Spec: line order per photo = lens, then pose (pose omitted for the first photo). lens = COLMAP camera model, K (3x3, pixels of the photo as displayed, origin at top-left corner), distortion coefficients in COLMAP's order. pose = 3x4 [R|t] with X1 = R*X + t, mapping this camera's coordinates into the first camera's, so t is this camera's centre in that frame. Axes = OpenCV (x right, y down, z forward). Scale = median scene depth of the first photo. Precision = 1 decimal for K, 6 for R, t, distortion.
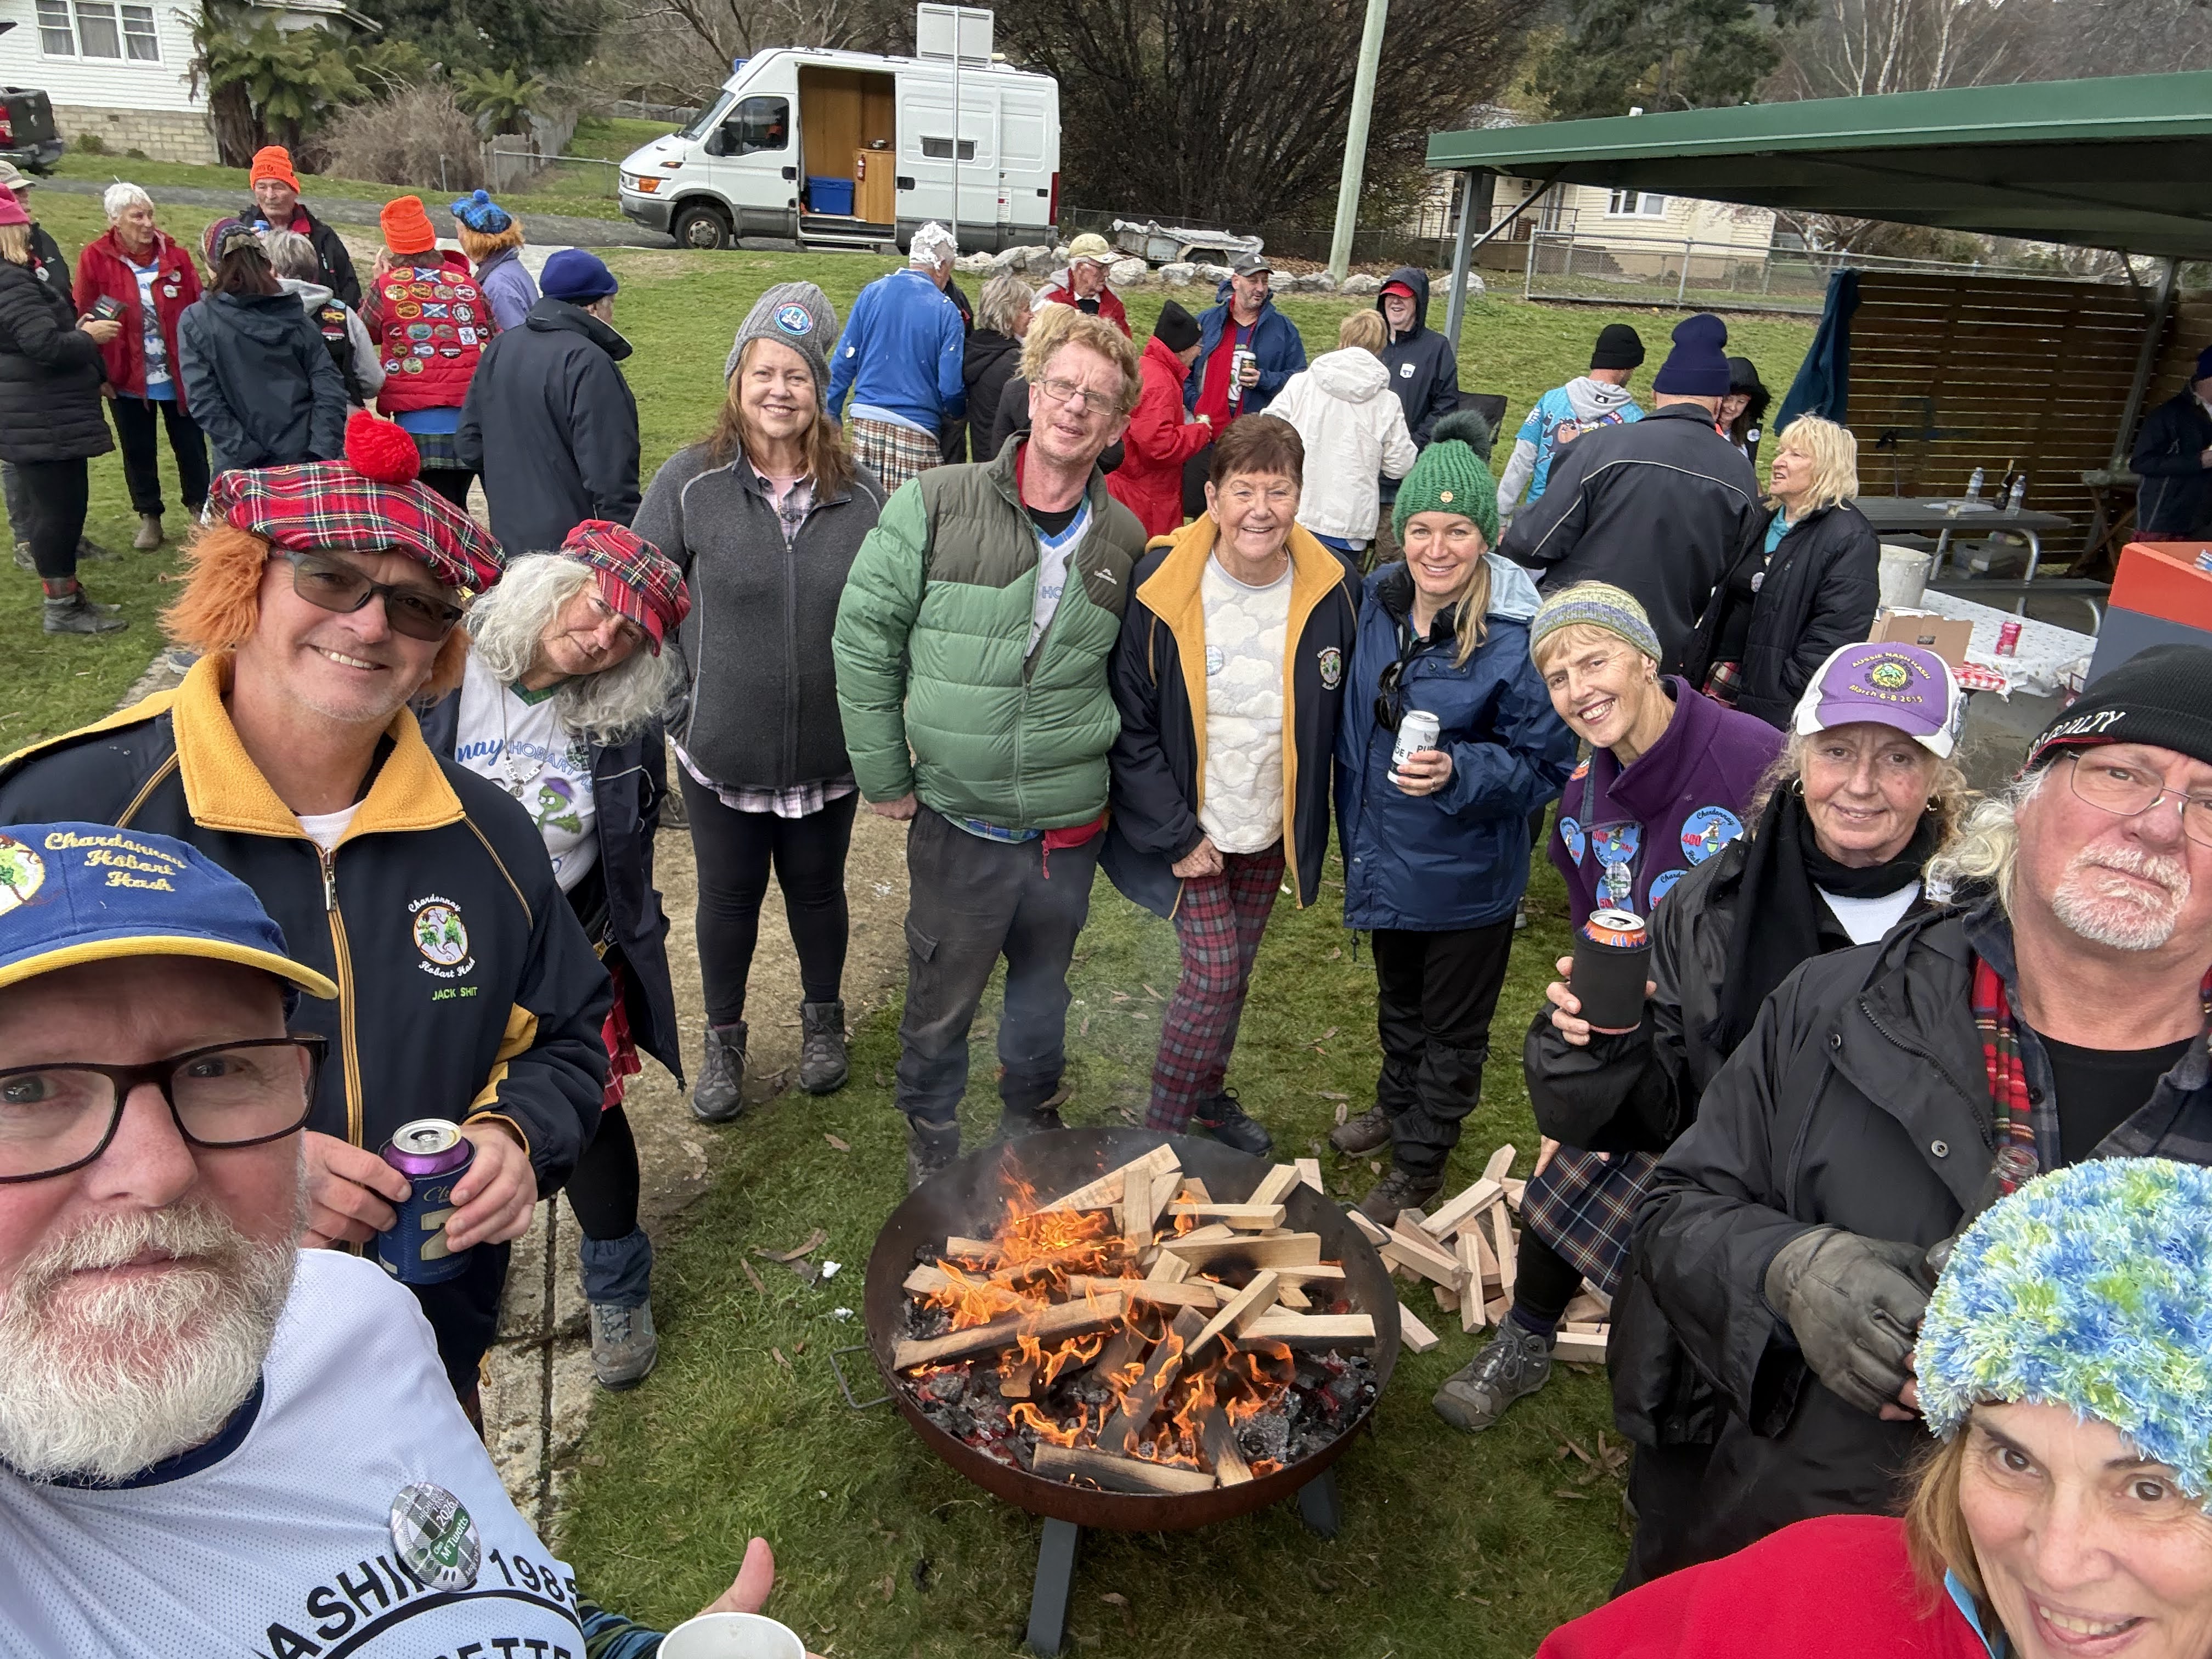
lens RADIAL K [[1496.7, 0, 1148.6], [0, 1496.7, 865.5], [0, 0, 1]] dist [0.040986, -0.043122]
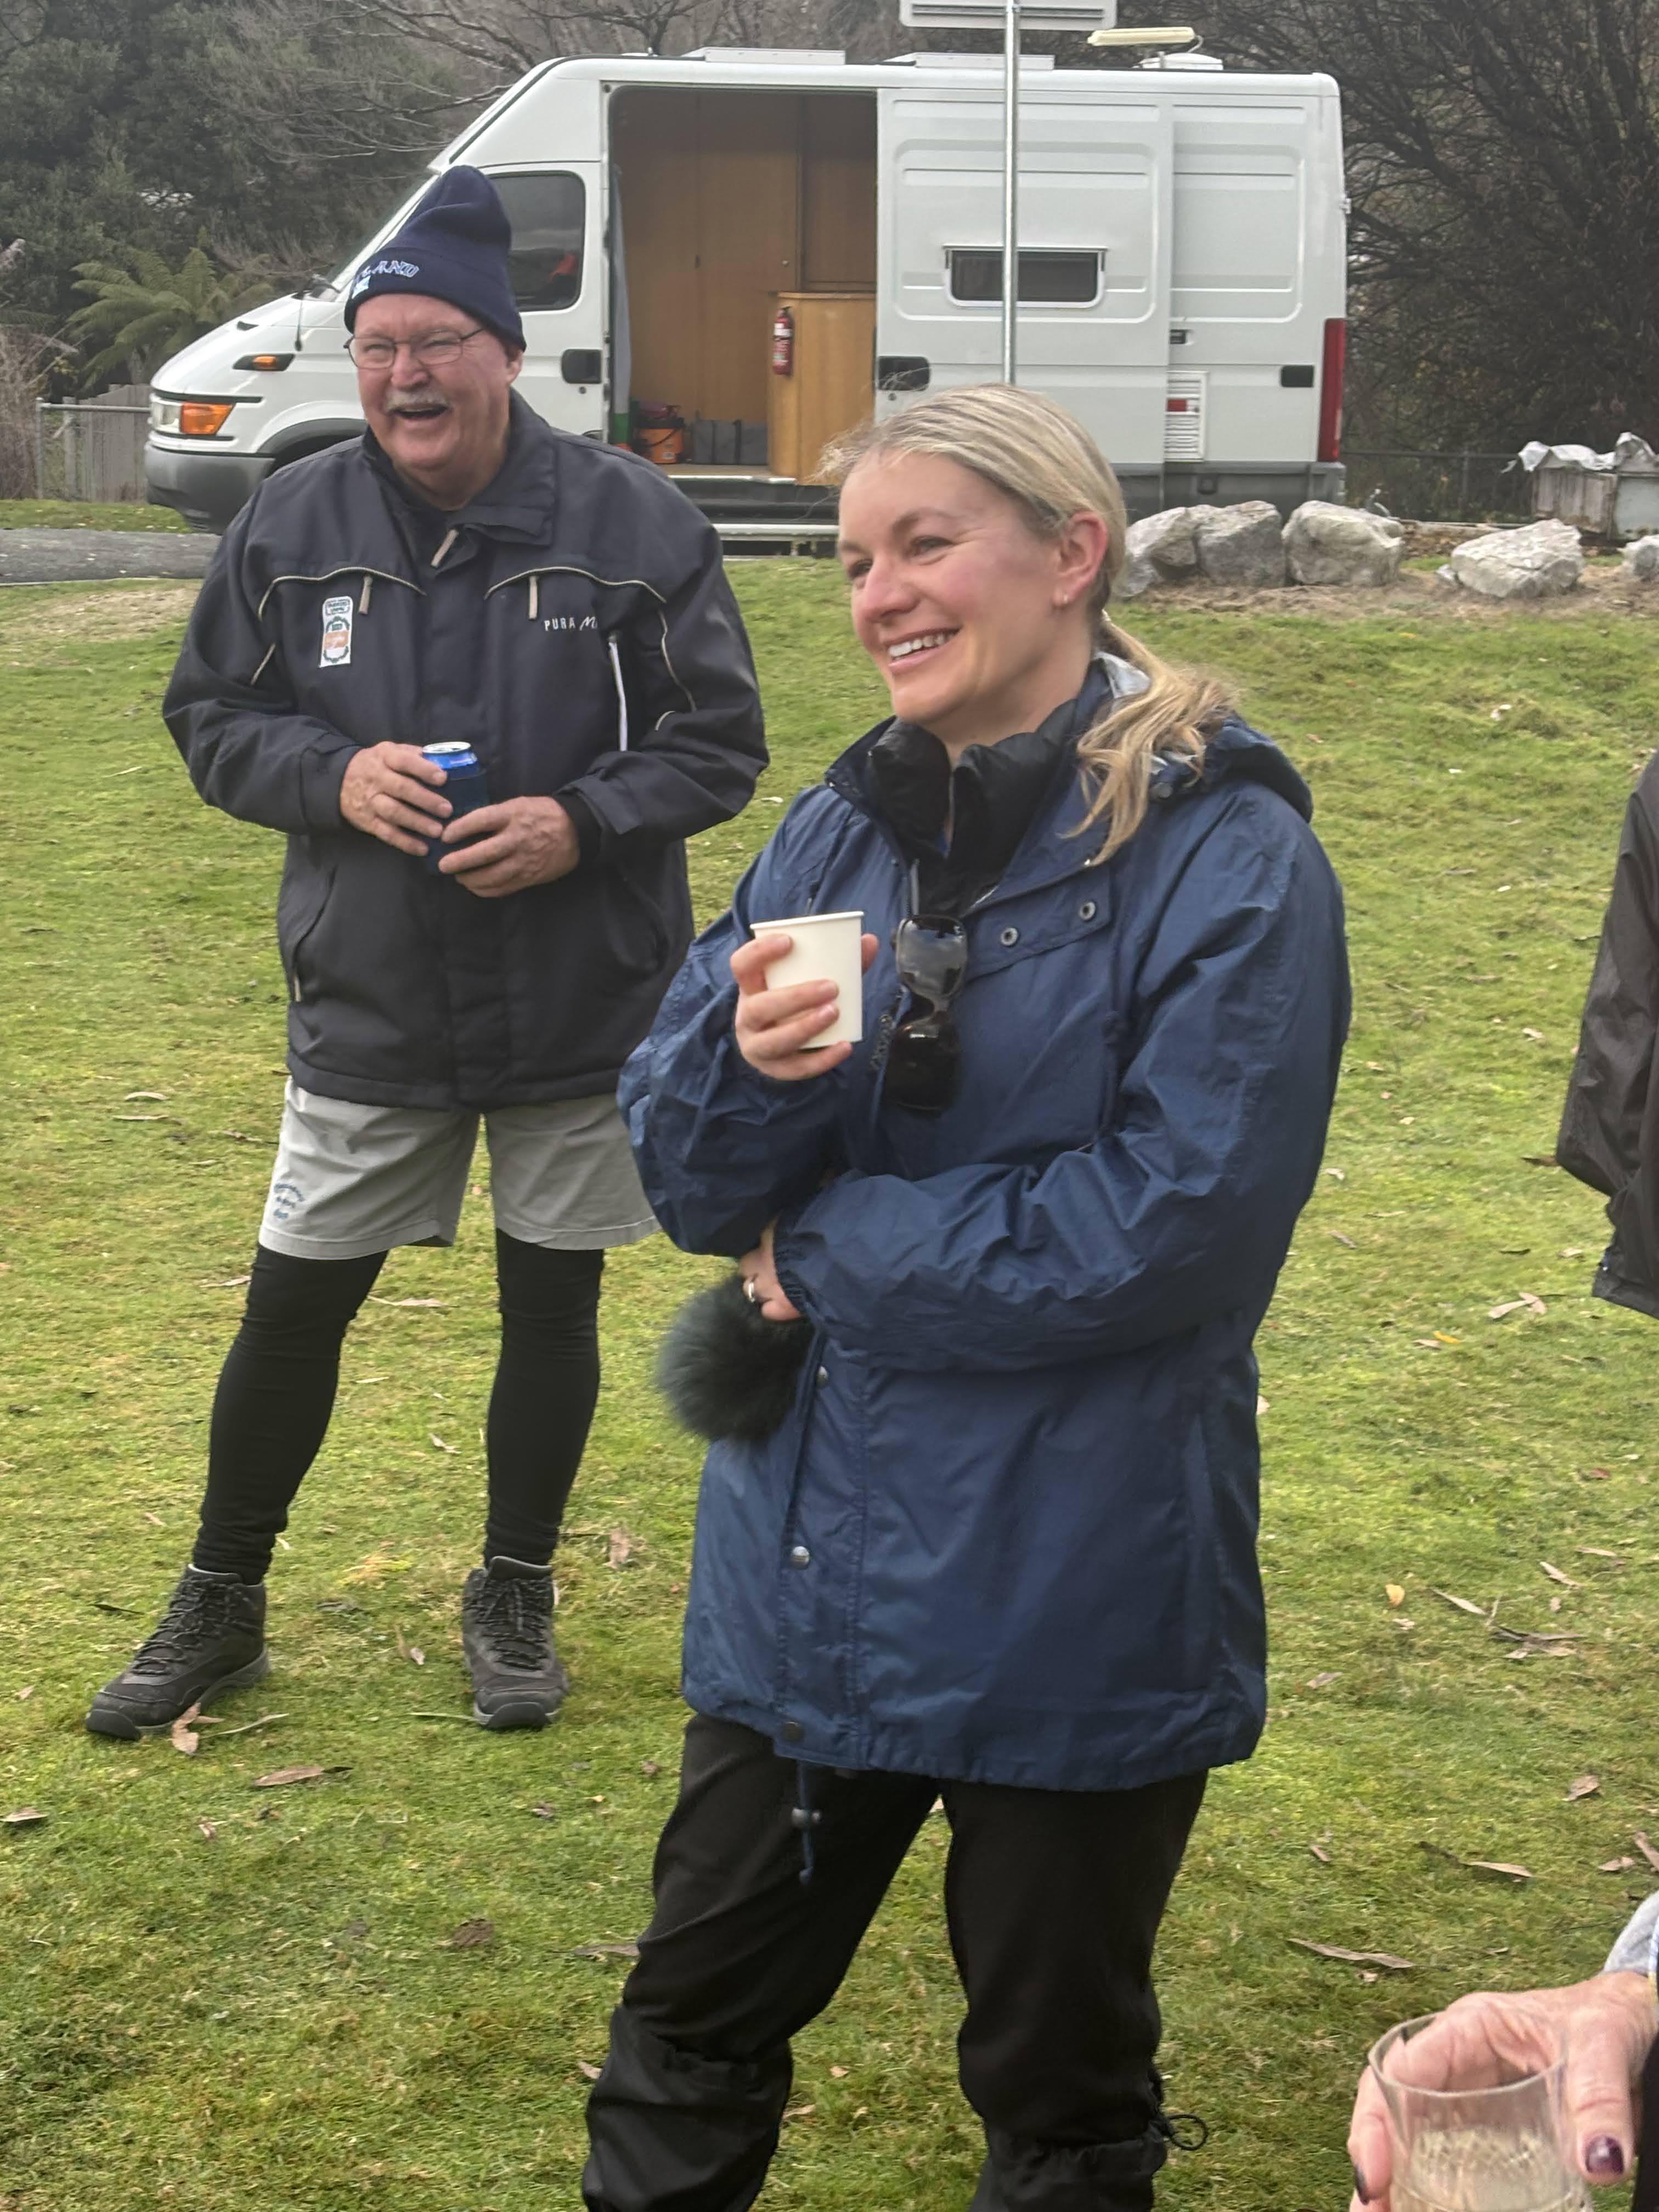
lens RADIAL K [[3628.2, 0, 862.3], [0, 3628.2, 1120.4], [0, 0, 1]] dist [0.089256, 0.000000]
pose [[0.972424, -0.016930, -0.232604, 0.025522], [-0.040698, 0.969740, -0.240725, -0.074553], [0.229641, 0.243554, 0.942309, 0.229516]]
